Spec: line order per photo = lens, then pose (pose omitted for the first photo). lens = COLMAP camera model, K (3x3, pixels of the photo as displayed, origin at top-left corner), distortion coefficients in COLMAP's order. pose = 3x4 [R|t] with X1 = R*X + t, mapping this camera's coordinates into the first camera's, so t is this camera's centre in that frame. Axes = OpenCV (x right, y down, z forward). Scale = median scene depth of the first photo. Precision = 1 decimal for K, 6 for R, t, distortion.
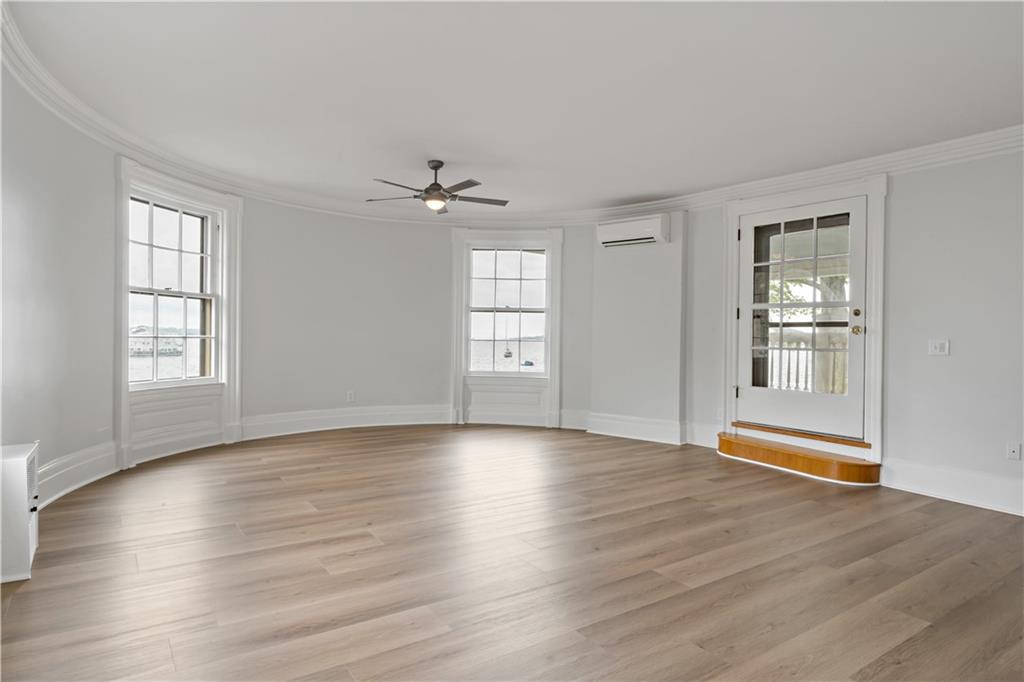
lens RADIAL K [[575.6, 0, 506.8], [0, 575.6, 339.8], [0, 0, 1]] dist [-0.002249, 0.000828]
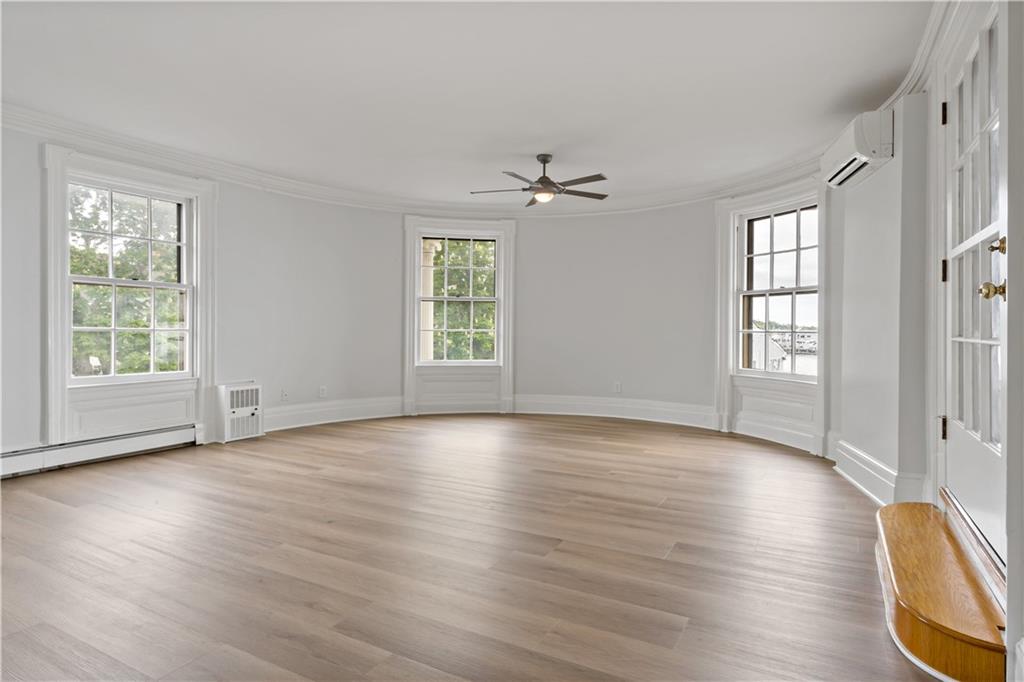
lens RADIAL K [[575.6, 0, 516.1], [0, 575.6, 342.4], [0, 0, 1]] dist [-0.002249, 0.000828]
pose [[0.448554, 0.007990, -0.893720, 0.735400], [-0.001381, 0.999965, 0.008246, 0.012102], [0.893755, -0.002464, 0.448550, 0.483893]]
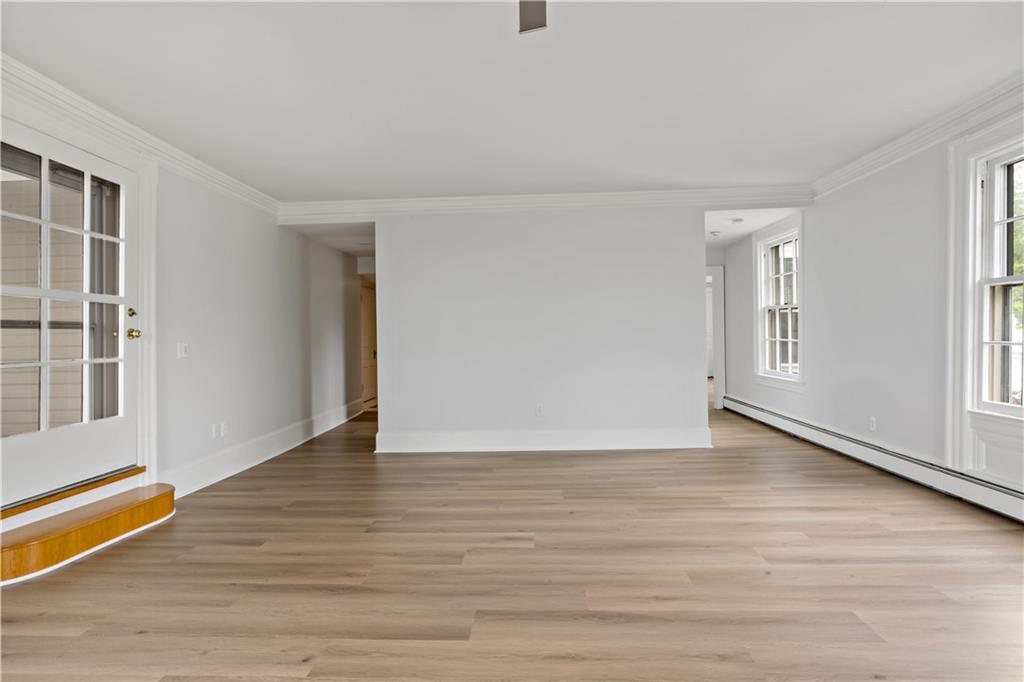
lens RADIAL K [[583.3, 0, 504.5], [0, 583.3, 337.6], [0, 0, 1]] dist [-0.031924, -0.000126]
pose [[-0.786157, 0.001487, 0.618025, -0.288774], [0.005562, 0.999974, 0.004670, -0.011338], [-0.618002, 0.007109, -0.786145, 1.201770]]
